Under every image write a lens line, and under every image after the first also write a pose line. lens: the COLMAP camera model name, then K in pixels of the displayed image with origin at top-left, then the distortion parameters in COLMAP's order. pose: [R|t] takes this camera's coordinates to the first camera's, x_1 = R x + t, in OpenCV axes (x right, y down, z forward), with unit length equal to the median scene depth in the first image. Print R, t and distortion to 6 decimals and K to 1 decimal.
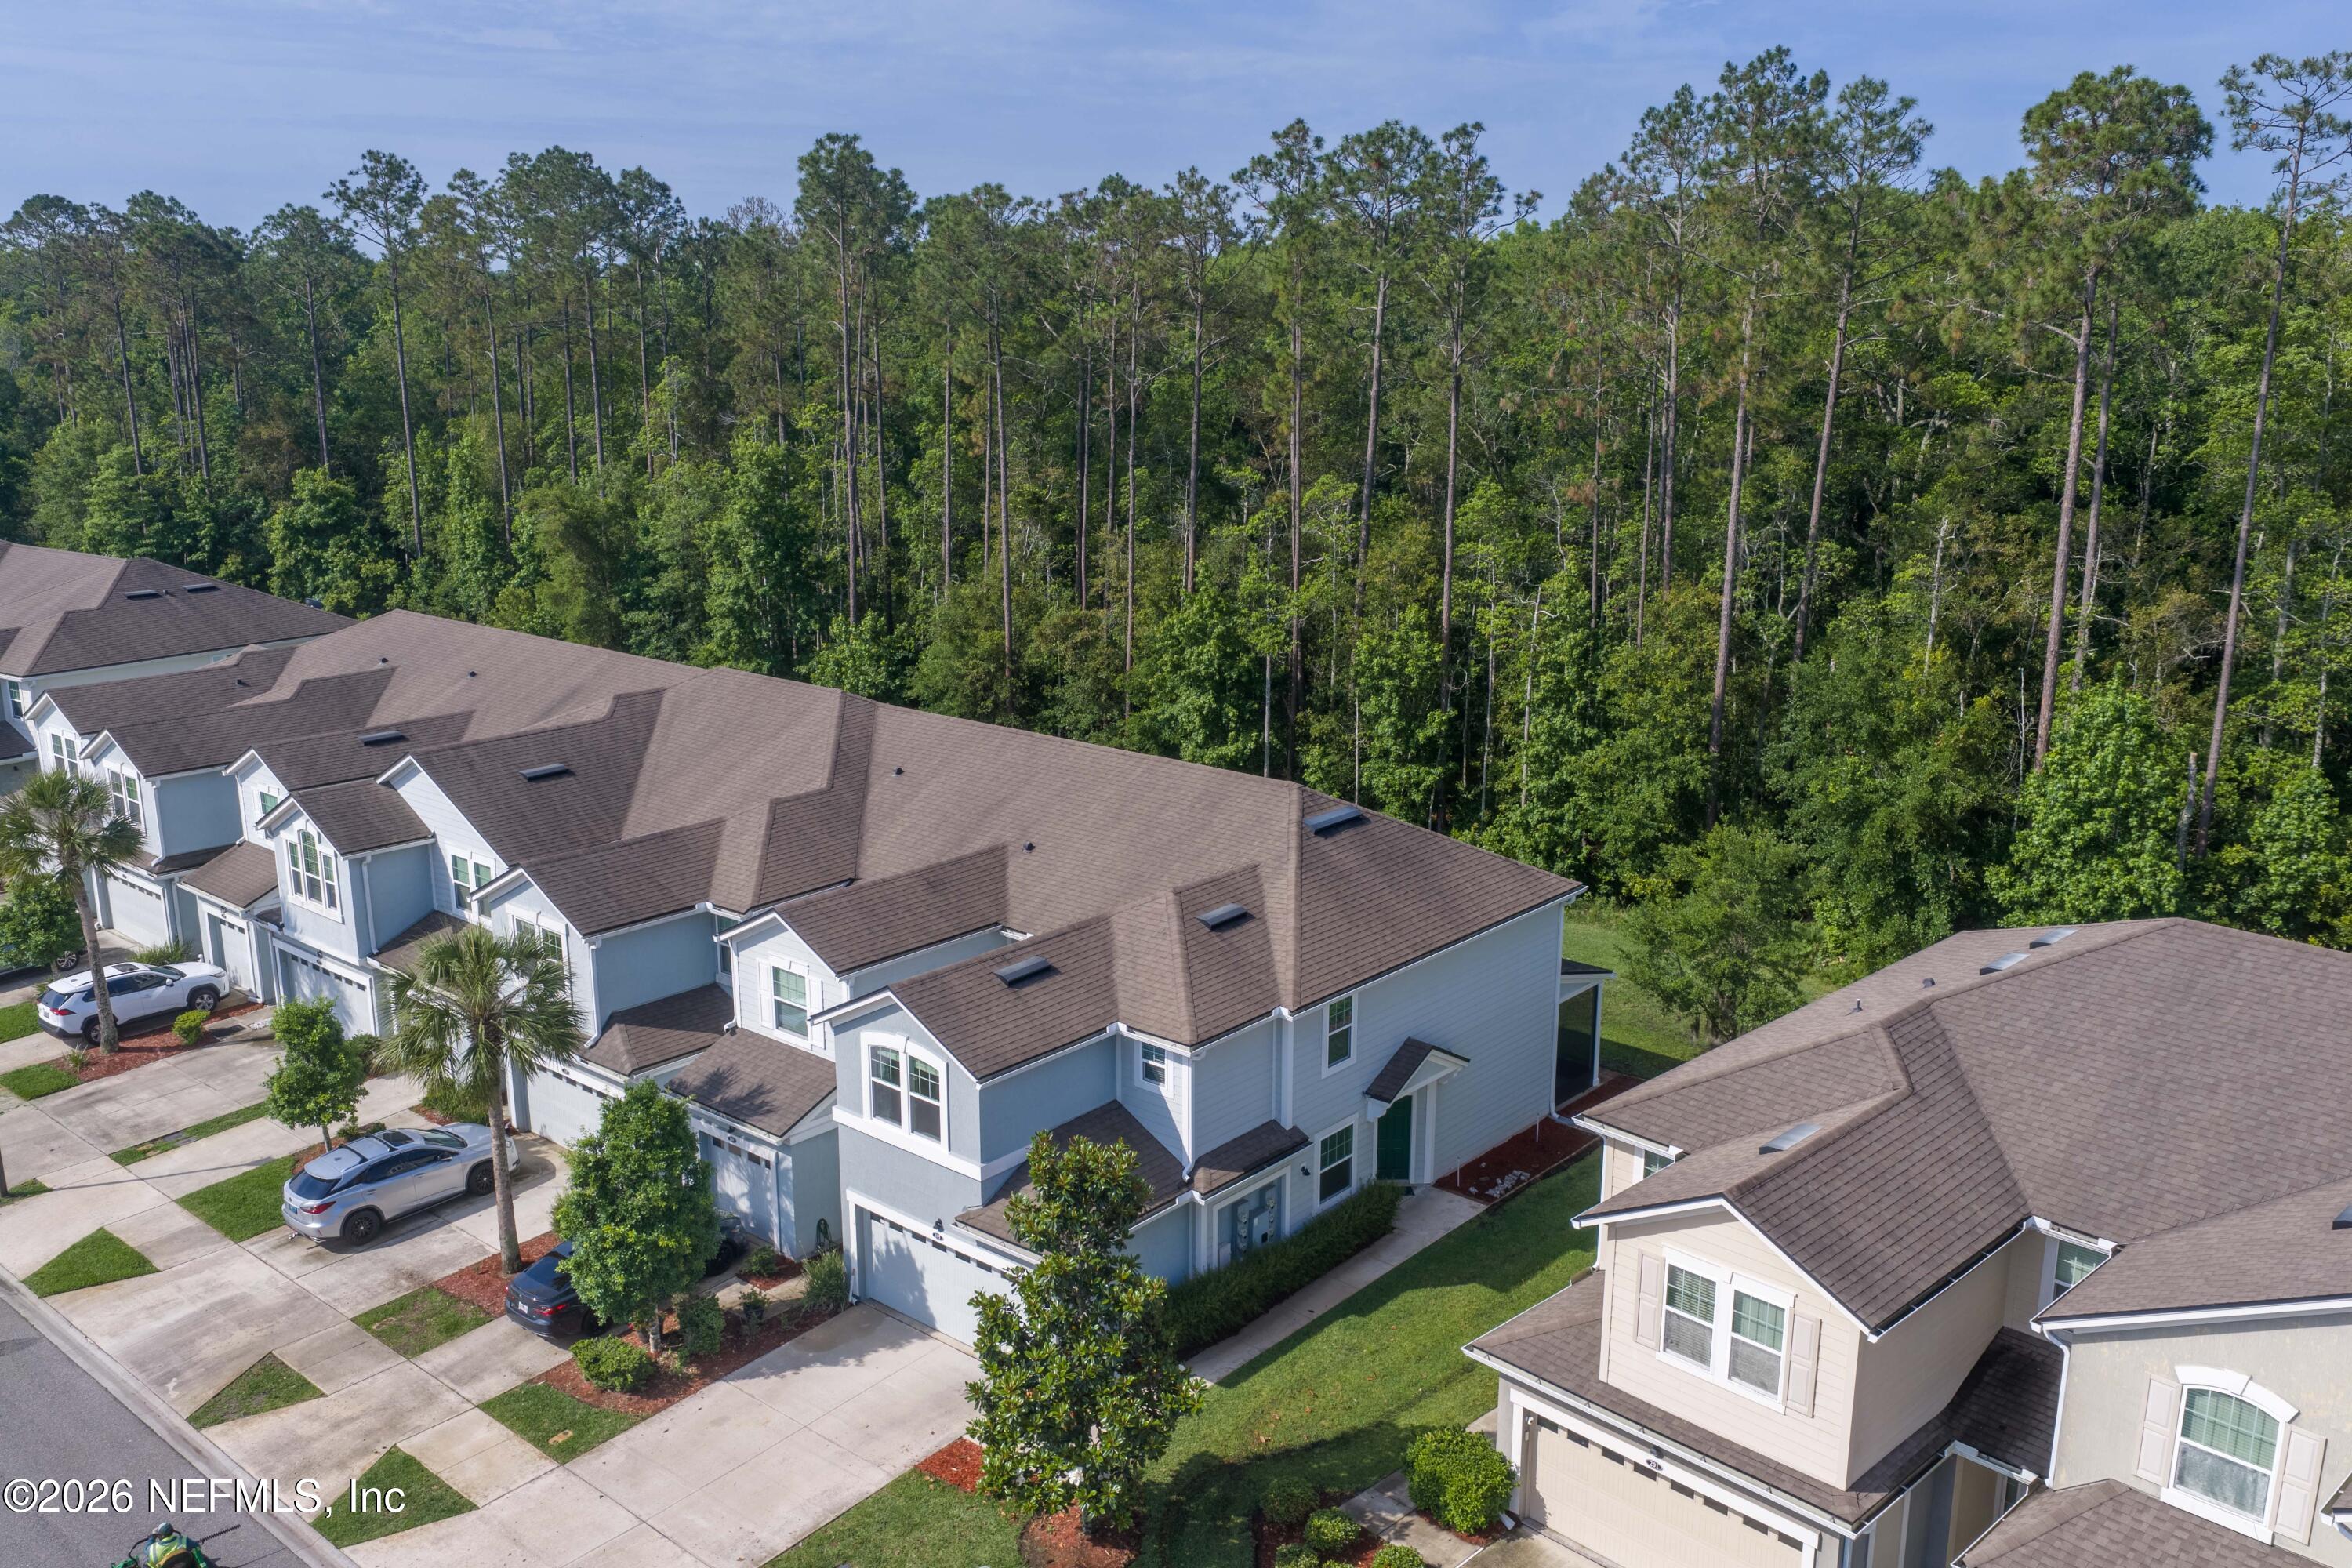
lens RADIAL K [[1932.9, 0, 1176.0], [0, 1932.9, 784.0], [0, 0, 1]] dist [0.006914, -0.006293]
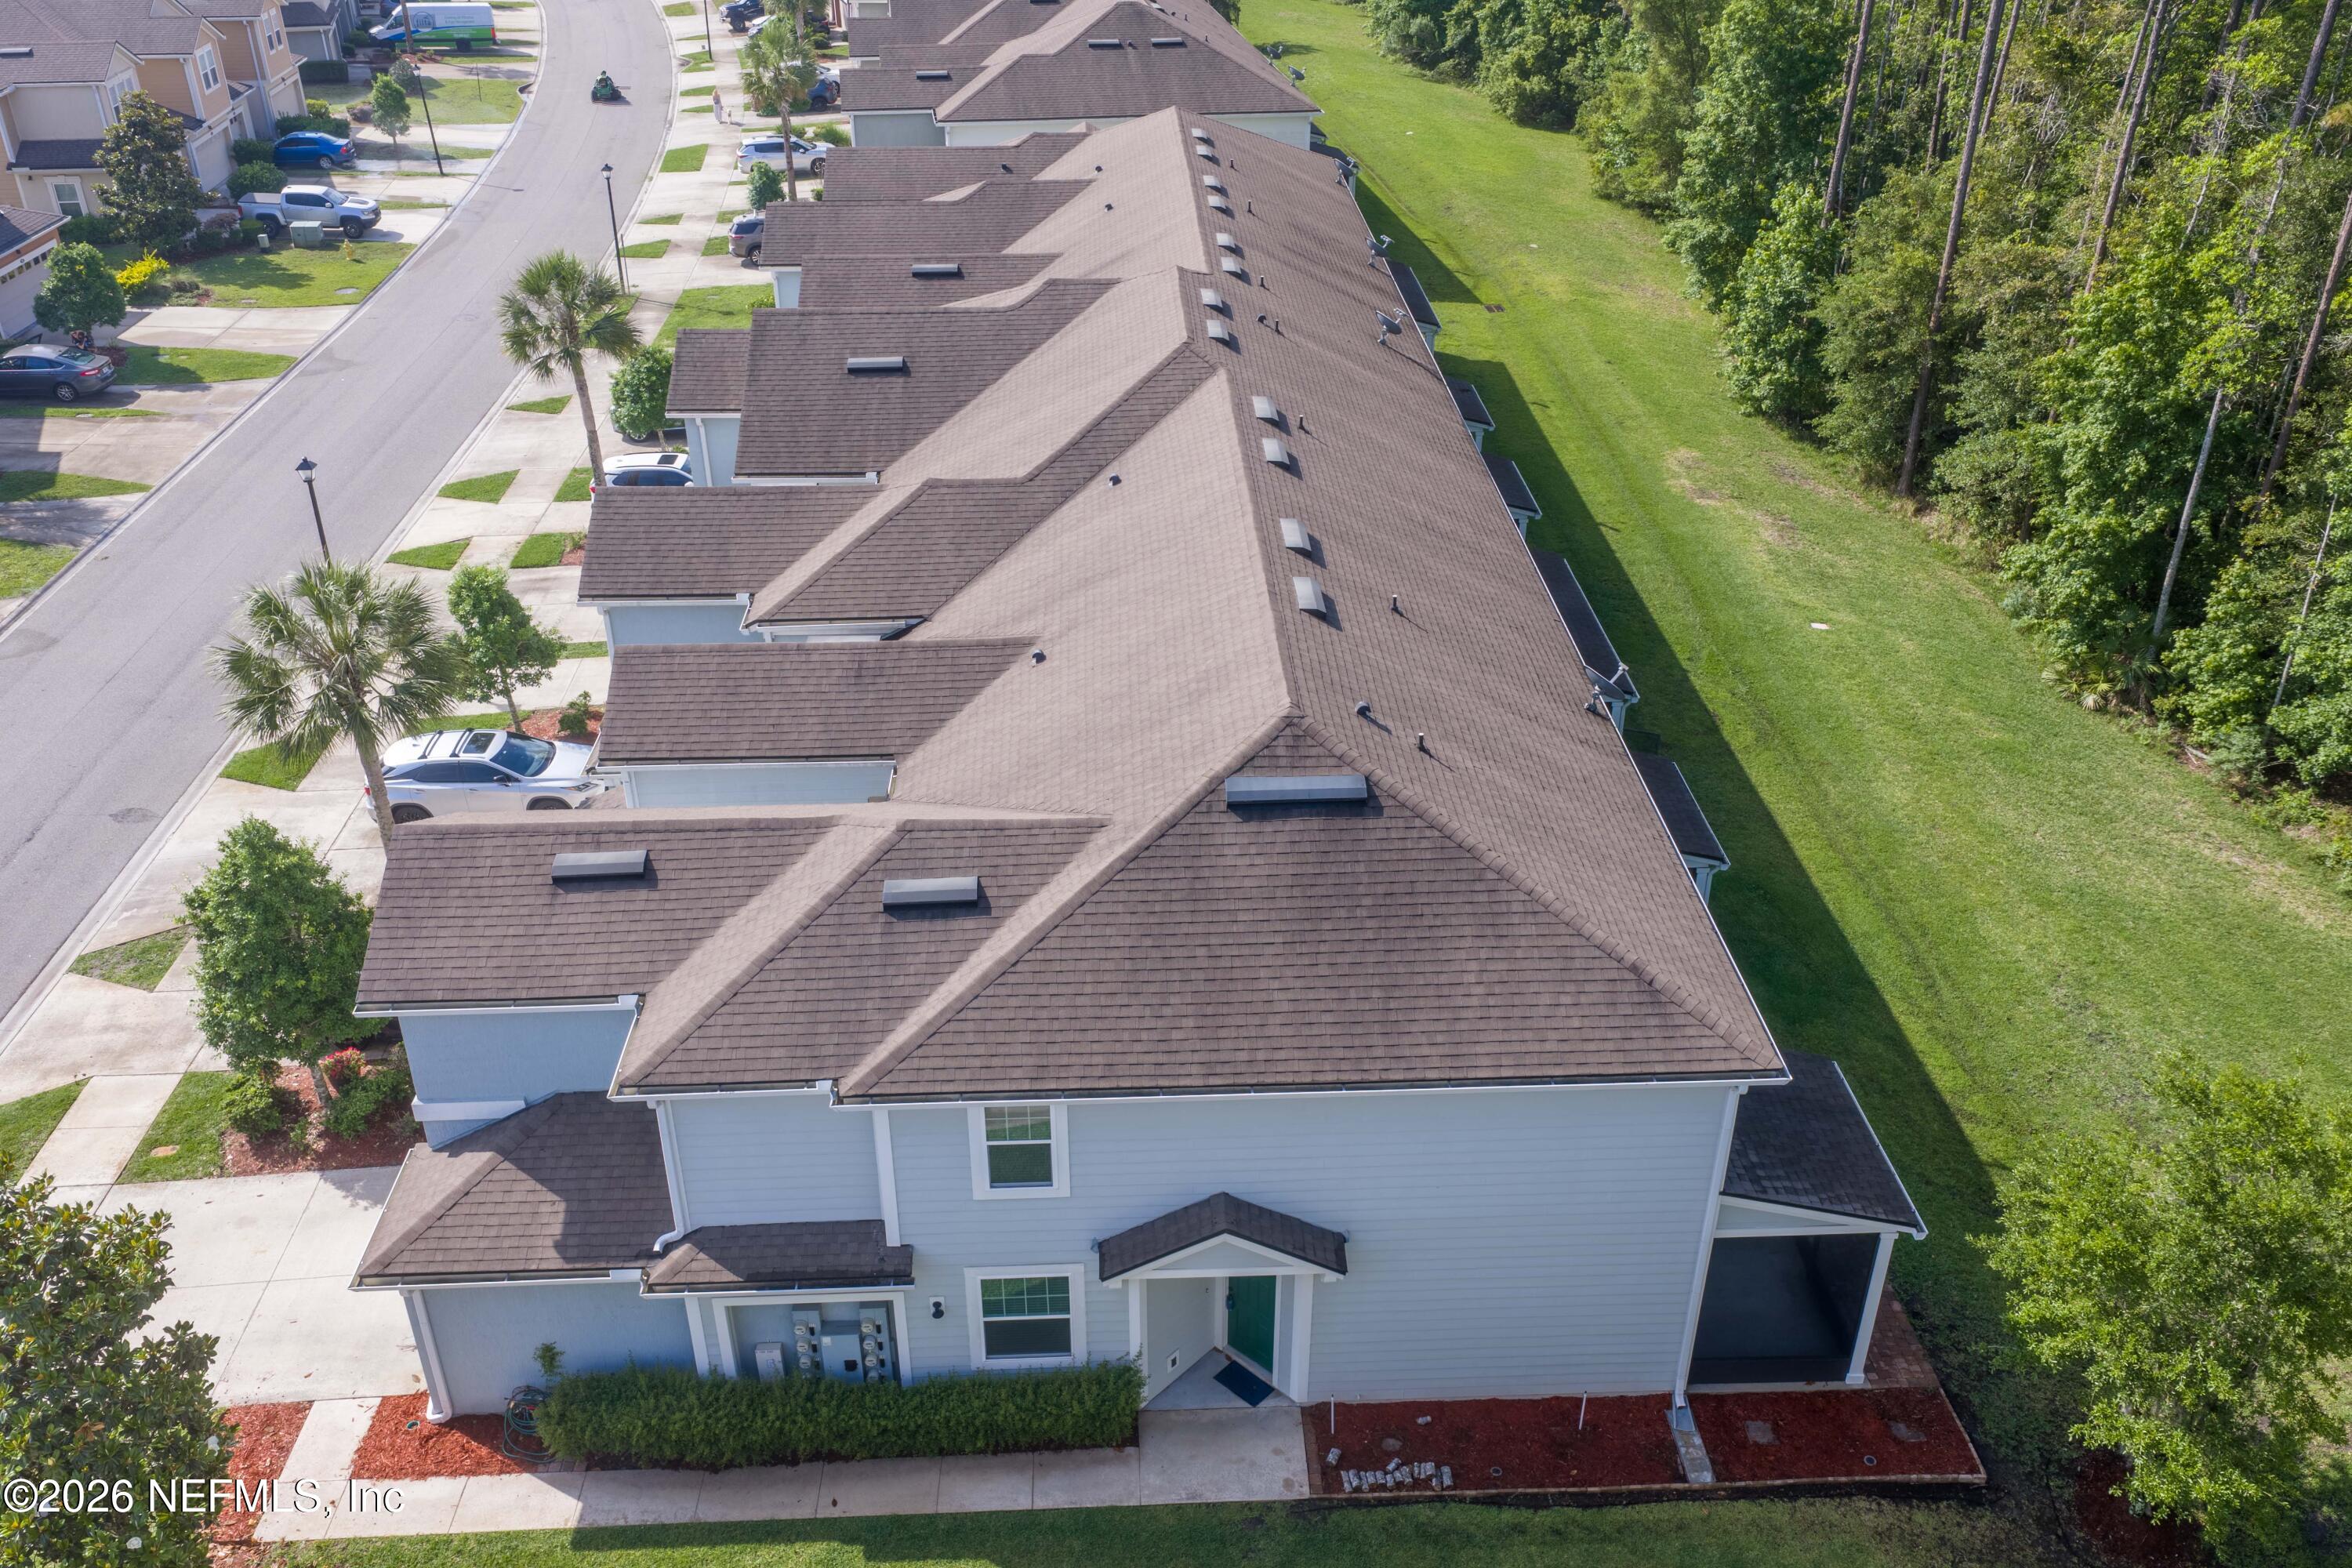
lens RADIAL K [[1932.9, 0, 1176.0], [0, 1932.9, 784.0], [0, 0, 1]] dist [0.006914, -0.006293]
pose [[0.688045, 0.363031, -0.628334, 0.496975], [-0.173833, 0.923113, 0.342992, -0.208657], [0.704540, -0.126769, 0.698250, 0.682990]]
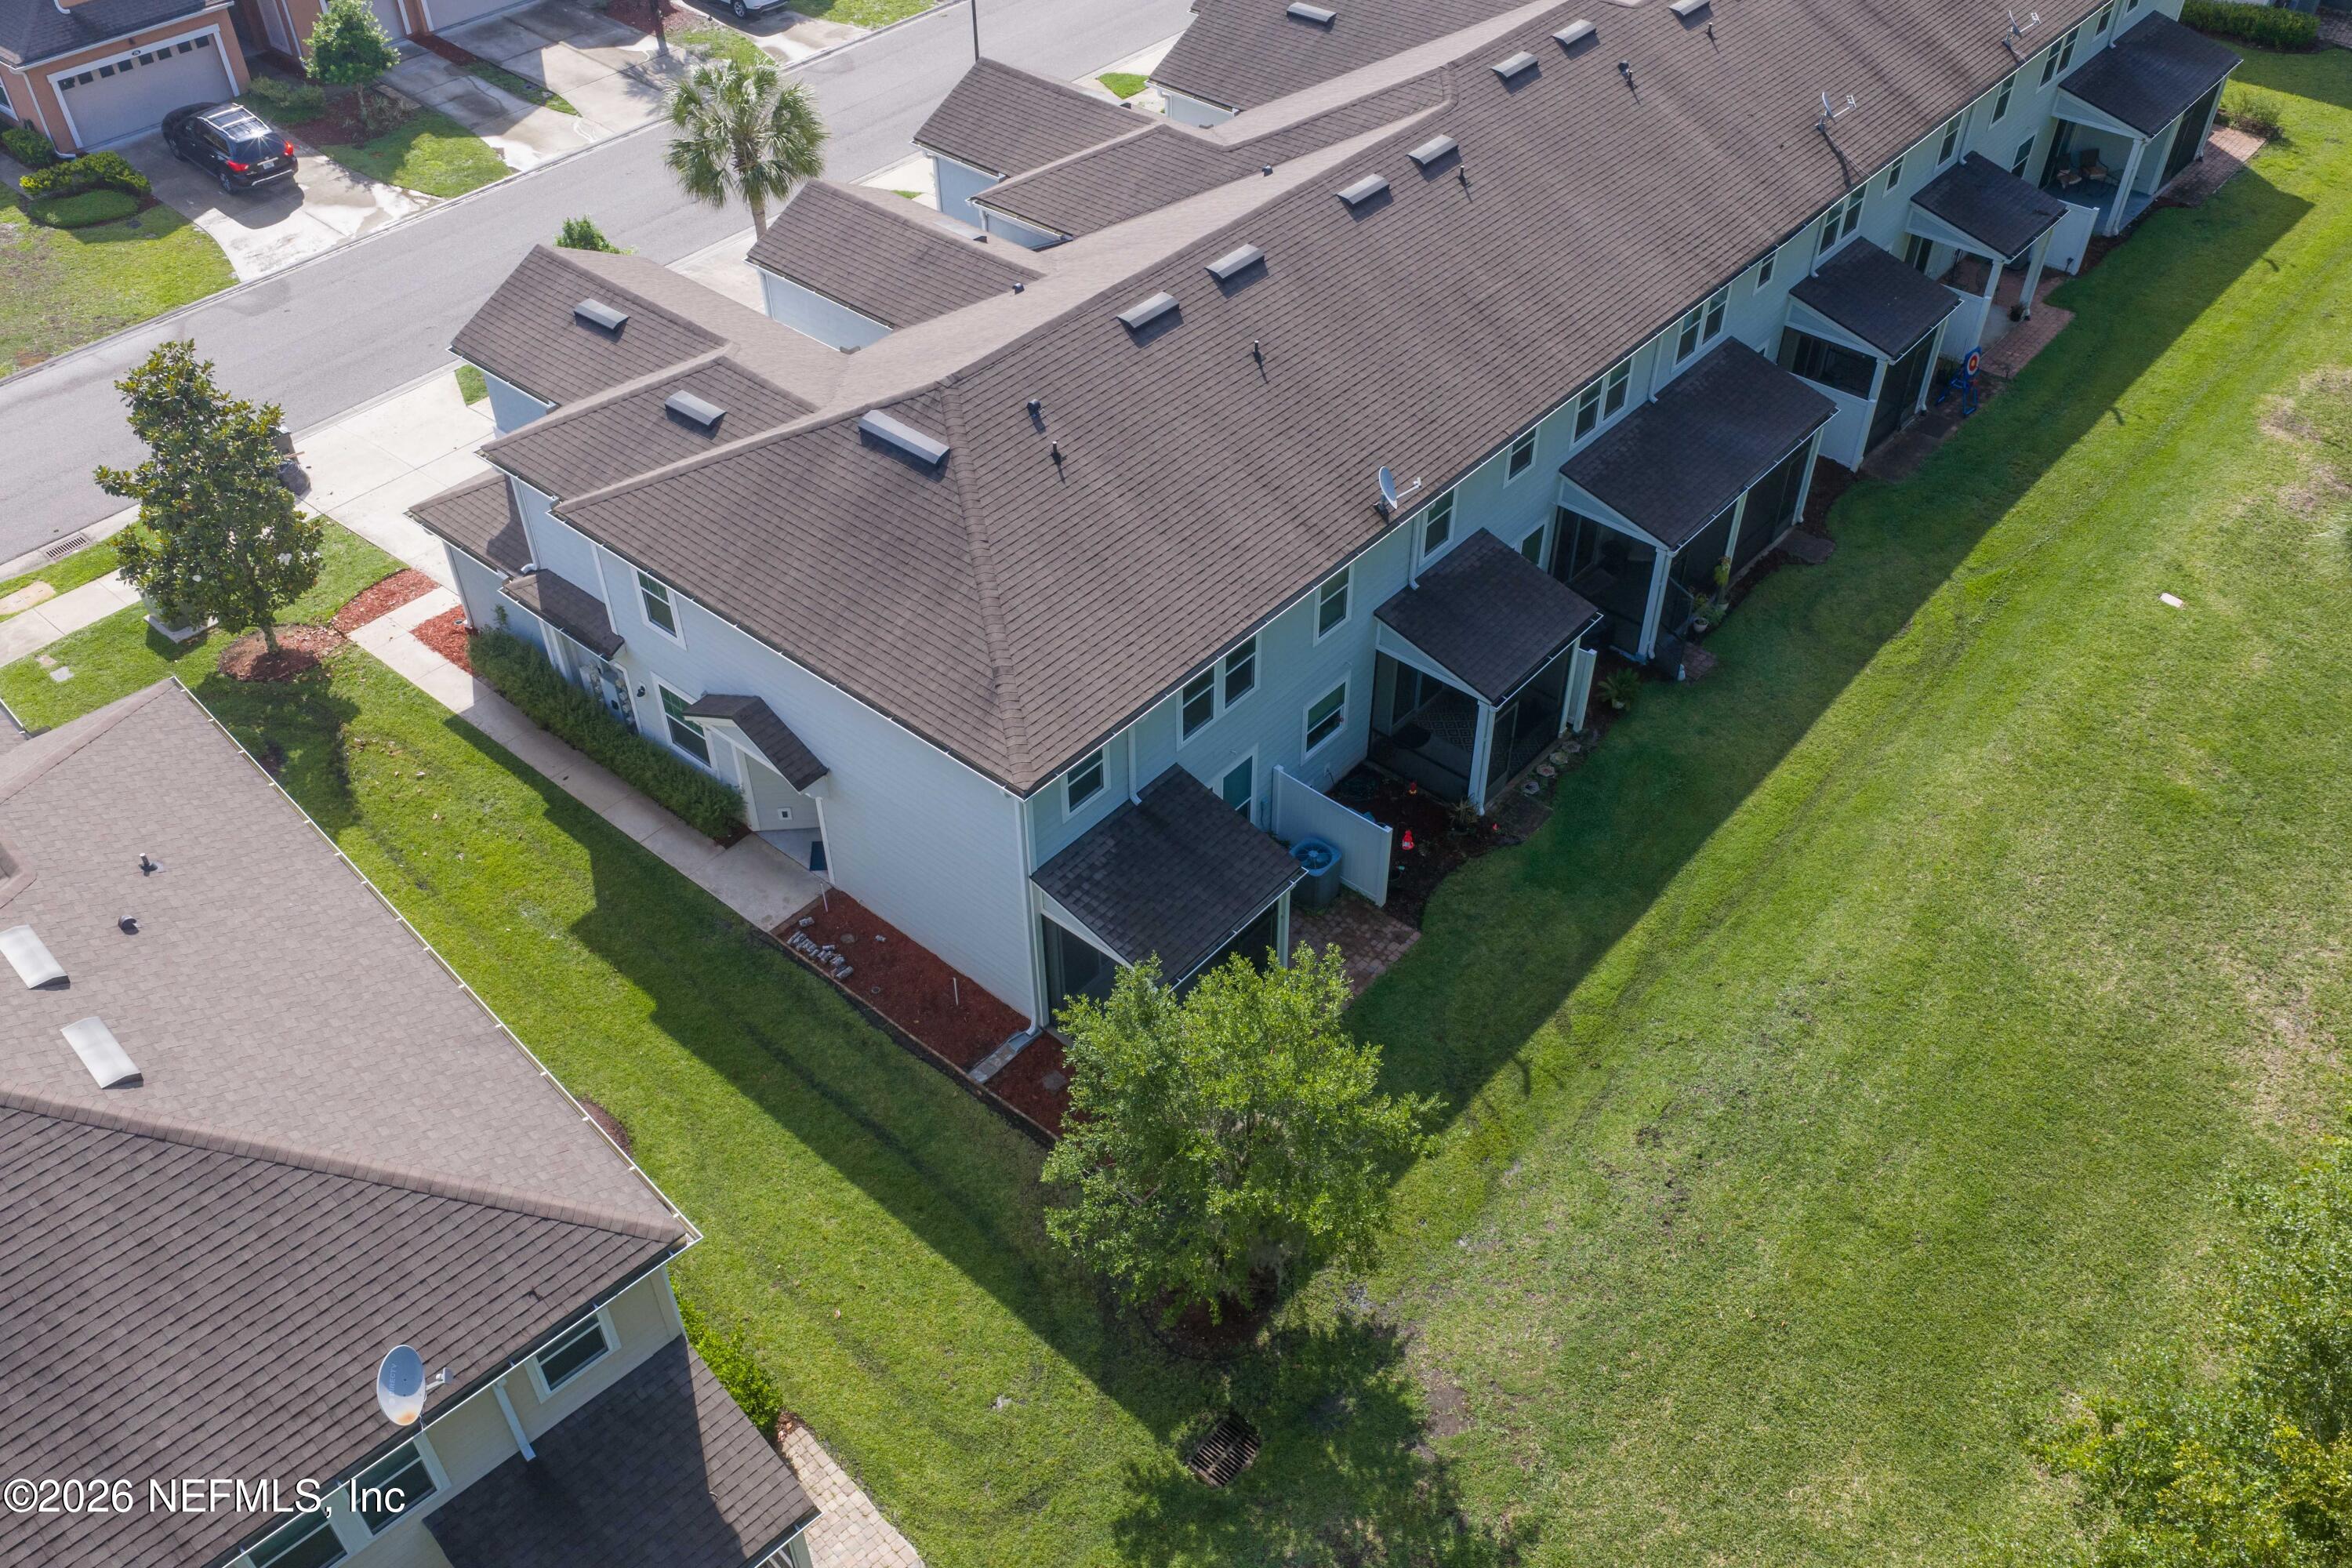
lens RADIAL K [[1932.9, 0, 1176.0], [0, 1932.9, 784.0], [0, 0, 1]] dist [0.006914, -0.006293]
pose [[0.011896, 0.670485, -0.741828, 0.838980], [-0.235553, 0.722881, 0.649583, -0.454091], [0.971789, 0.167012, 0.166535, 1.190272]]
